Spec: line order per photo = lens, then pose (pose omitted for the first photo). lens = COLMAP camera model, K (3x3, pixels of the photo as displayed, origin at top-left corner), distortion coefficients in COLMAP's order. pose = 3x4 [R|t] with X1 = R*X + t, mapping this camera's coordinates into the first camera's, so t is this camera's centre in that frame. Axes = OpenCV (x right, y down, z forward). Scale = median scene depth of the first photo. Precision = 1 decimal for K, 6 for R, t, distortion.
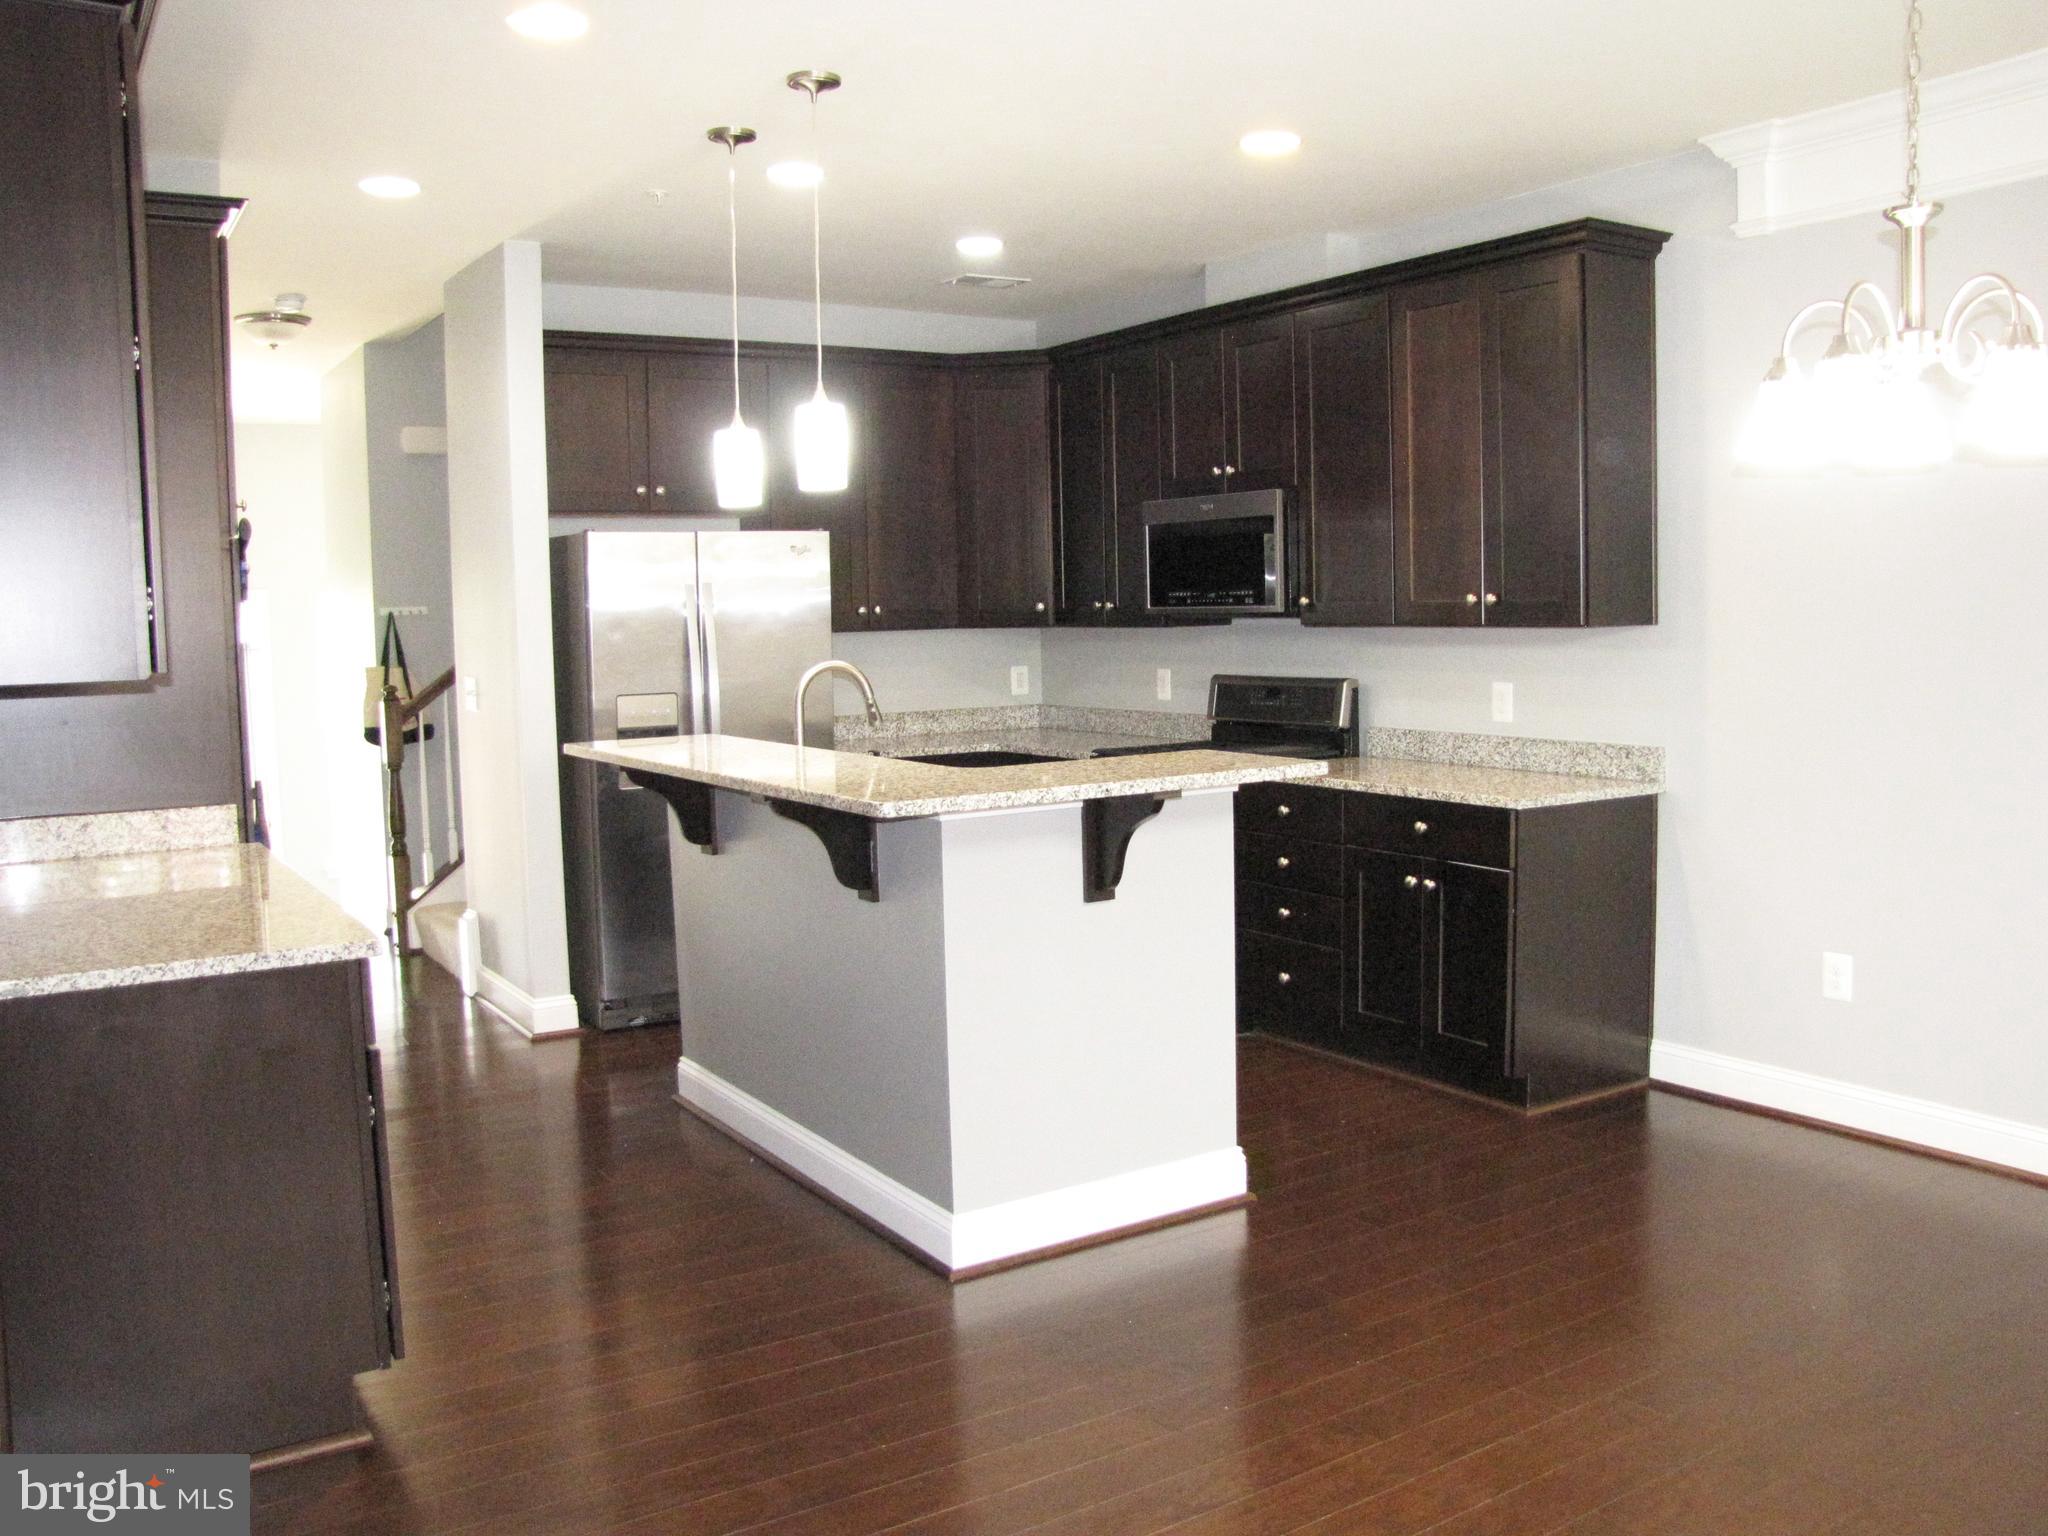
lens RADIAL K [[1697.2, 0, 1024.0], [0, 1697.2, 768.0], [0, 0, 1]] dist [-0.128149, -0.000073]
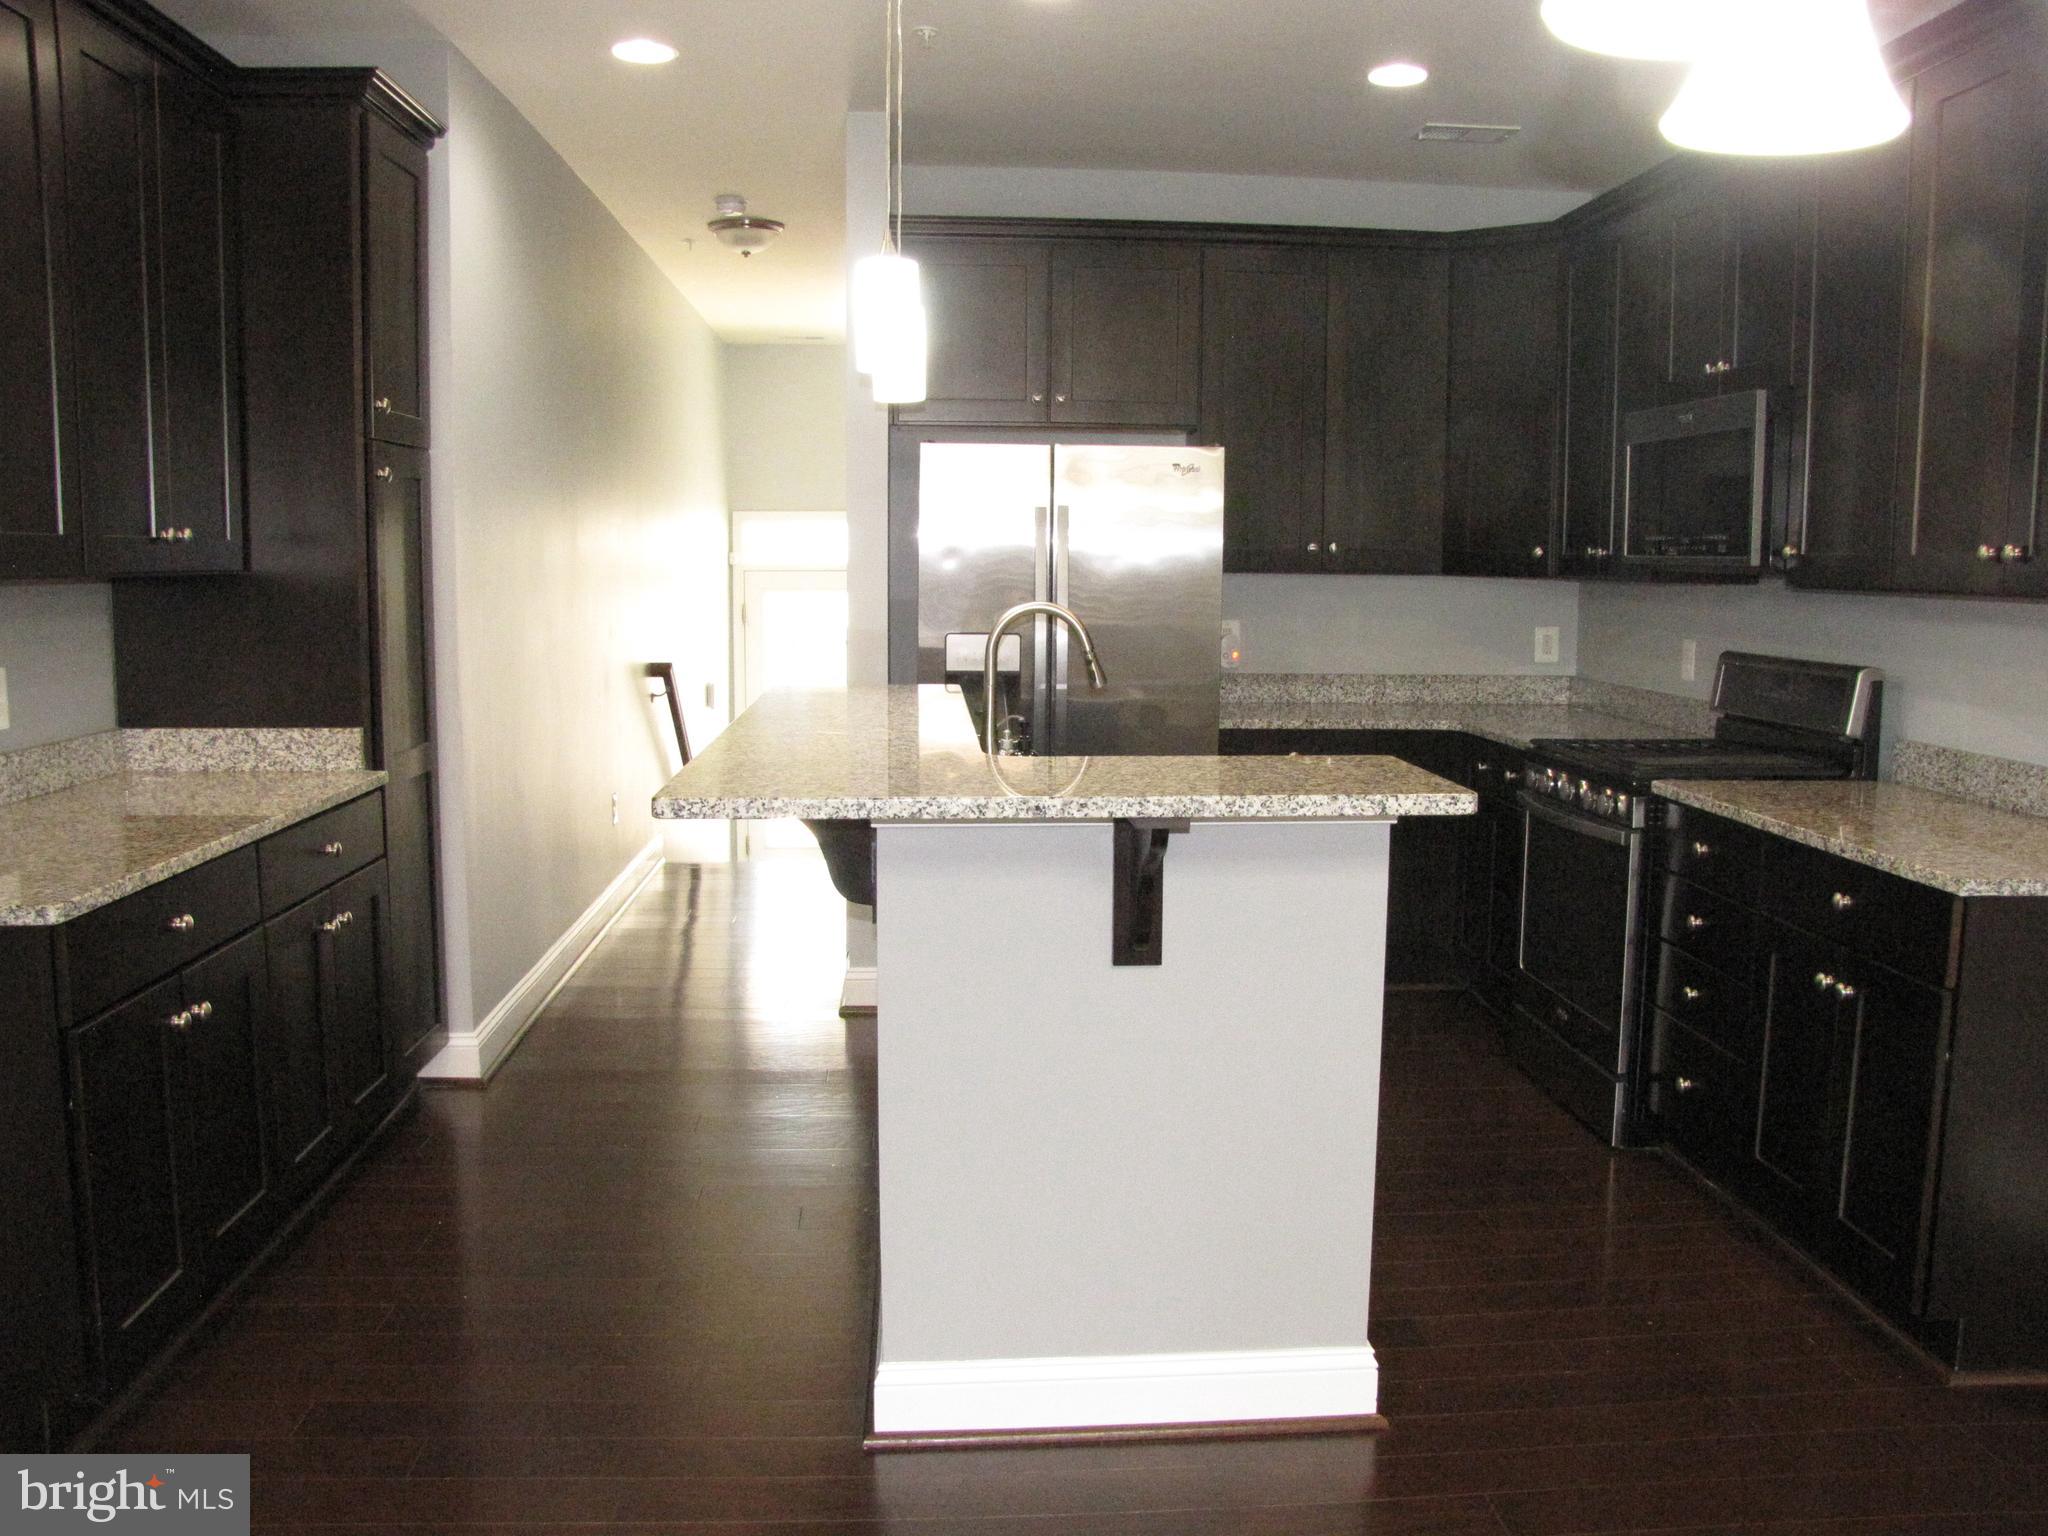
lens RADIAL K [[1699.8, 0, 1052.3], [0, 1699.8, 787.1], [0, 0, 1]] dist [-0.194040, 0.189953]
pose [[0.881911, 0.091765, -0.462398, 0.243844], [-0.071596, 0.995565, 0.061021, -0.024205], [0.465947, -0.020710, 0.884570, 0.287639]]
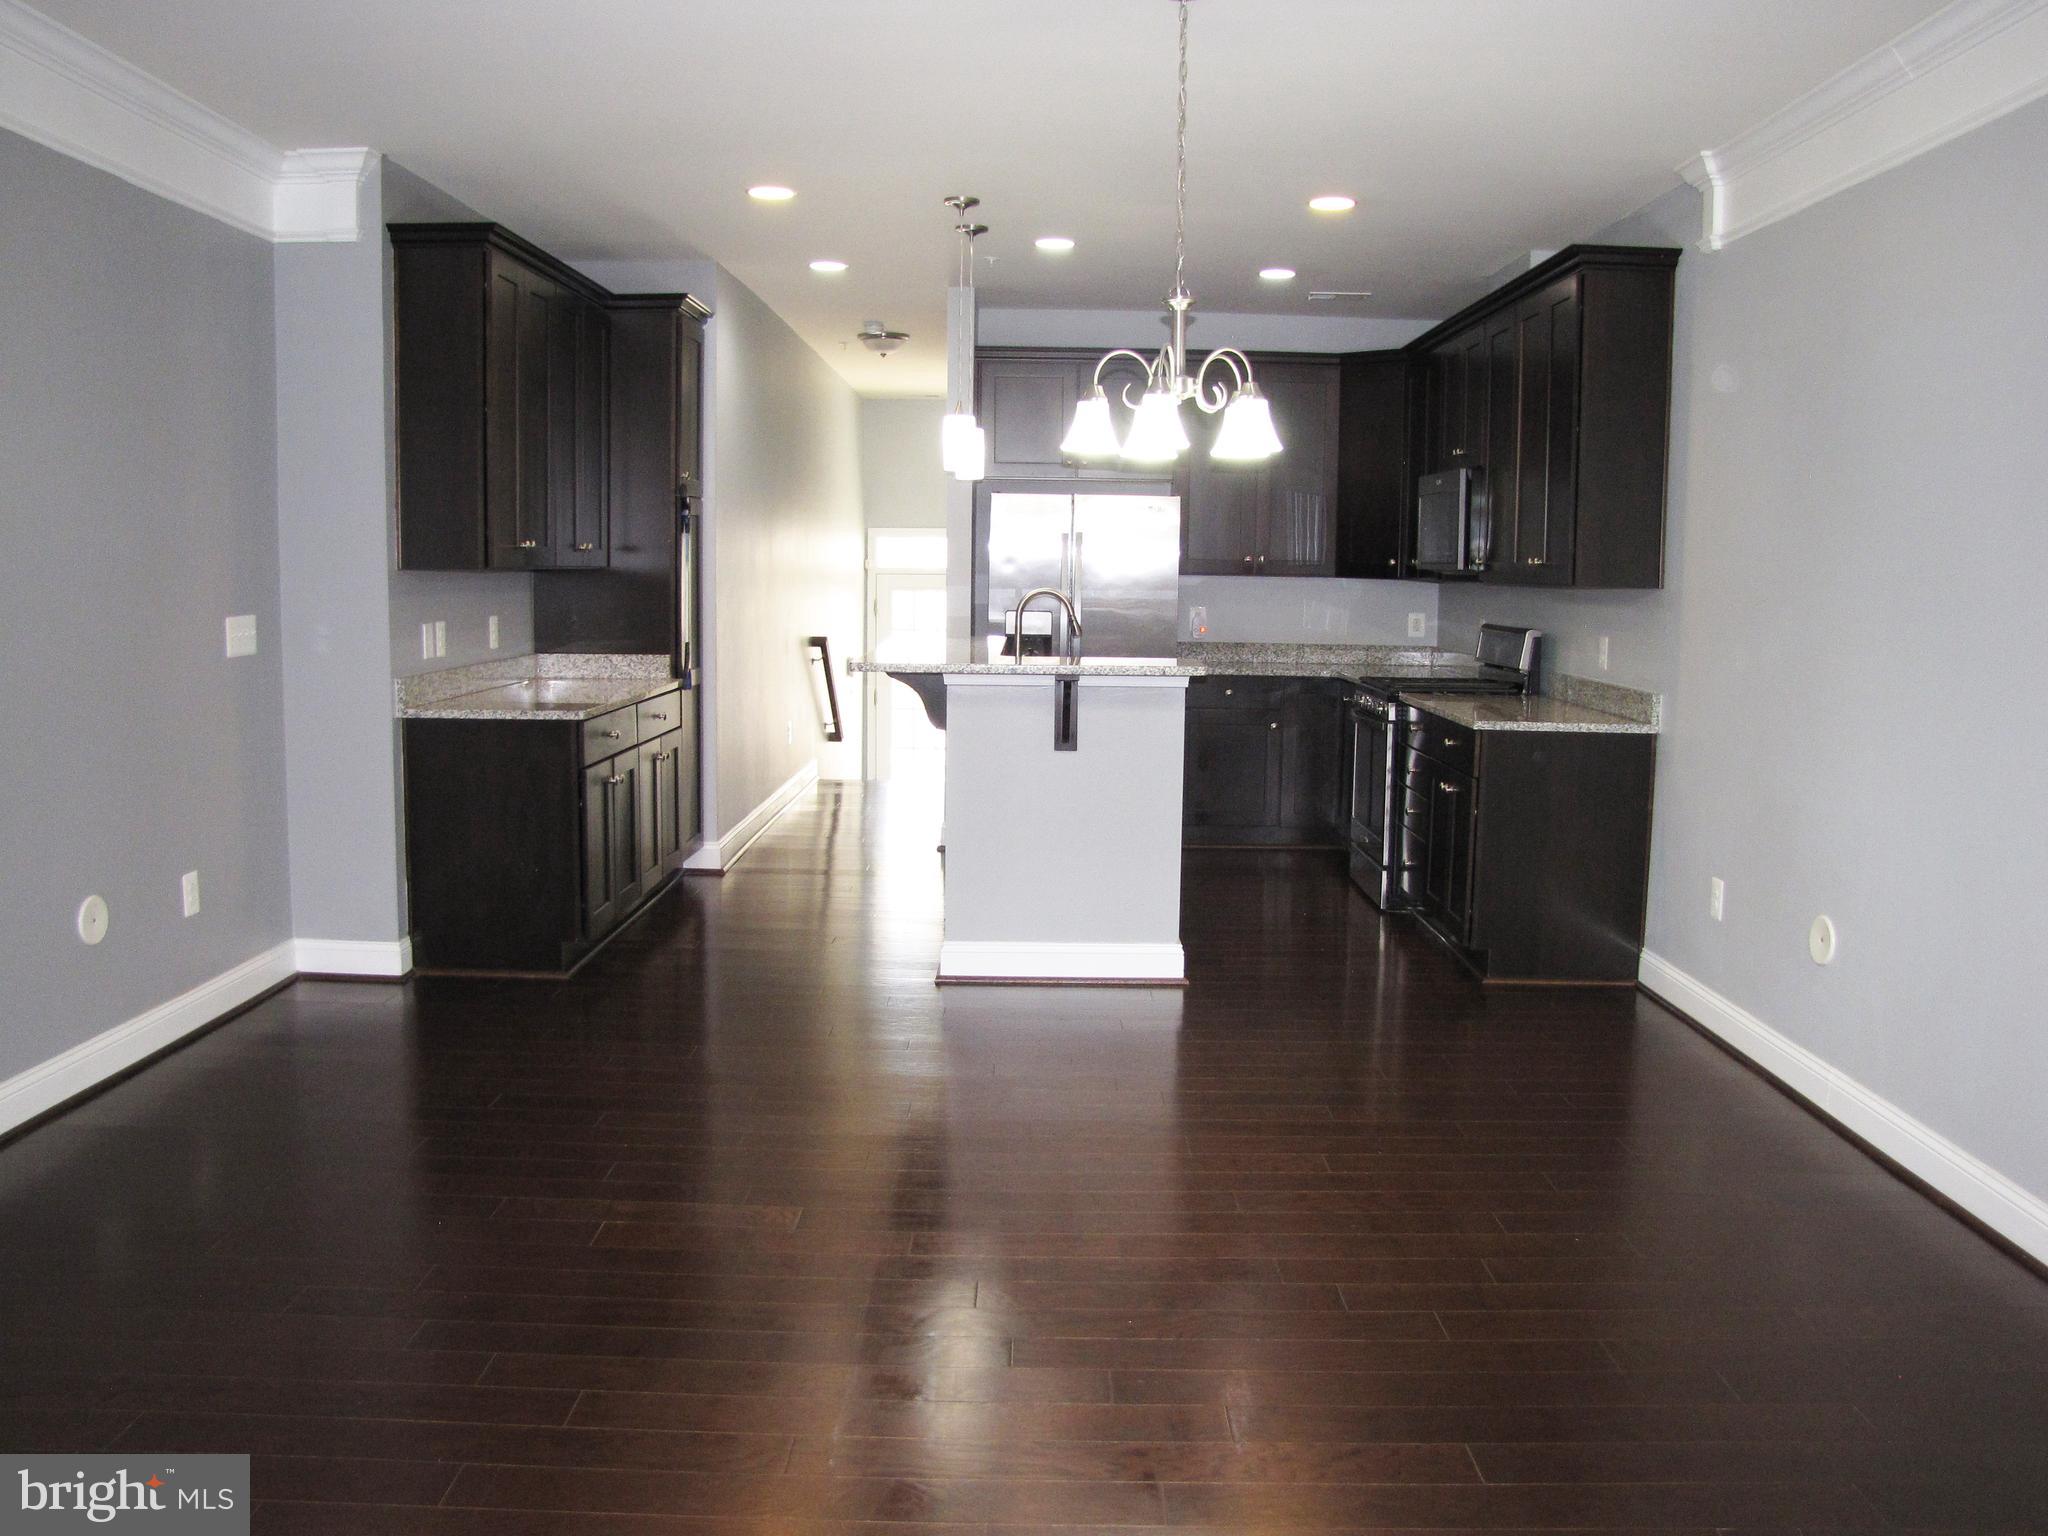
lens RADIAL K [[1697.2, 0, 1024.0], [0, 1697.2, 768.0], [0, 0, 1]] dist [-0.128149, -0.000073]
pose [[0.837660, 0.097658, -0.537391, 0.612485], [-0.083156, 0.995218, 0.051239, 0.015173], [0.539826, 0.001766, 0.841775, -0.203250]]
